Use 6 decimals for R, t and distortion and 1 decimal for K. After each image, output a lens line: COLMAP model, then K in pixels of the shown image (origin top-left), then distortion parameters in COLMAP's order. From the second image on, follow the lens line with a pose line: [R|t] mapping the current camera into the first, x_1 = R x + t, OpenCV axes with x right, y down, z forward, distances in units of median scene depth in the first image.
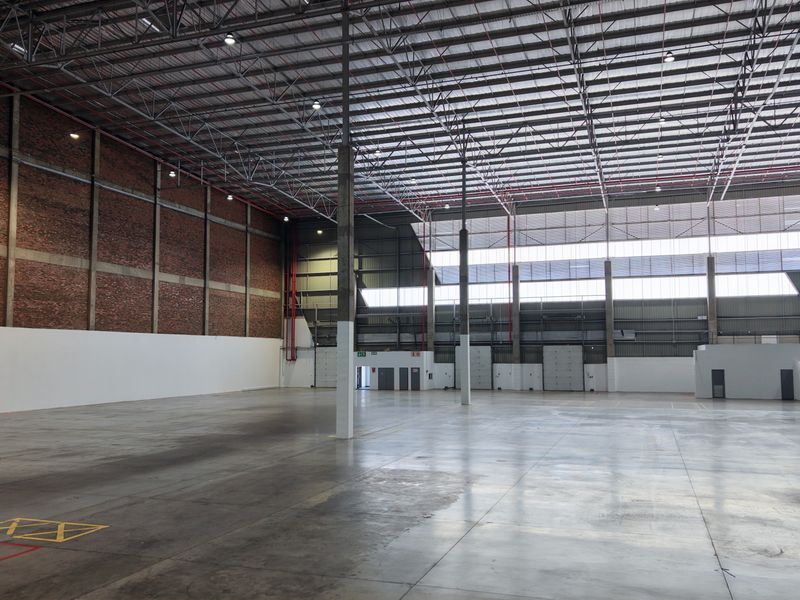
lens RADIAL K [[699.9, 0, 400.0], [0, 699.9, 300.0], [0, 0, 1]] dist [0.113665, -0.215936]
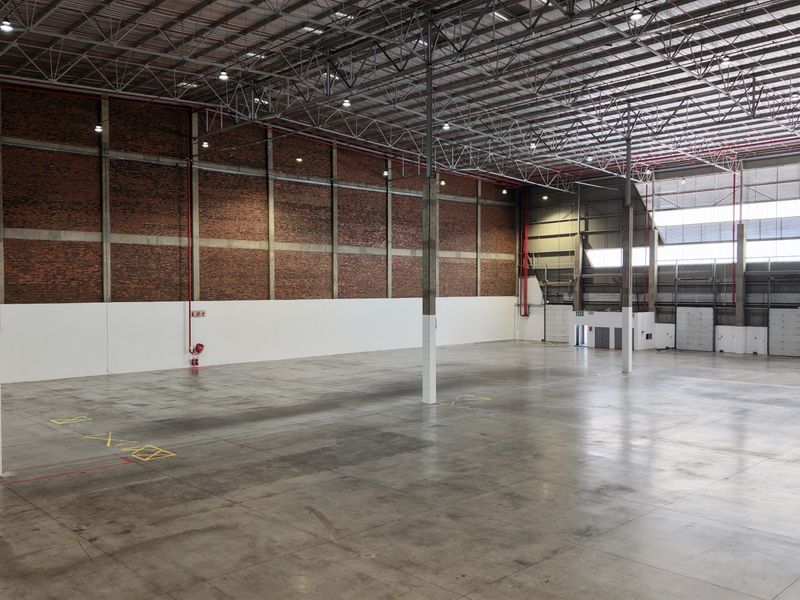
lens RADIAL K [[699.9, 0, 400.0], [0, 699.9, 300.0], [0, 0, 1]] dist [0.113665, -0.215936]
pose [[0.886313, 0.007662, -0.463024, 0.202366], [0.036695, 0.995557, 0.086713, -0.046721], [0.461631, -0.093846, 0.882094, -0.068387]]
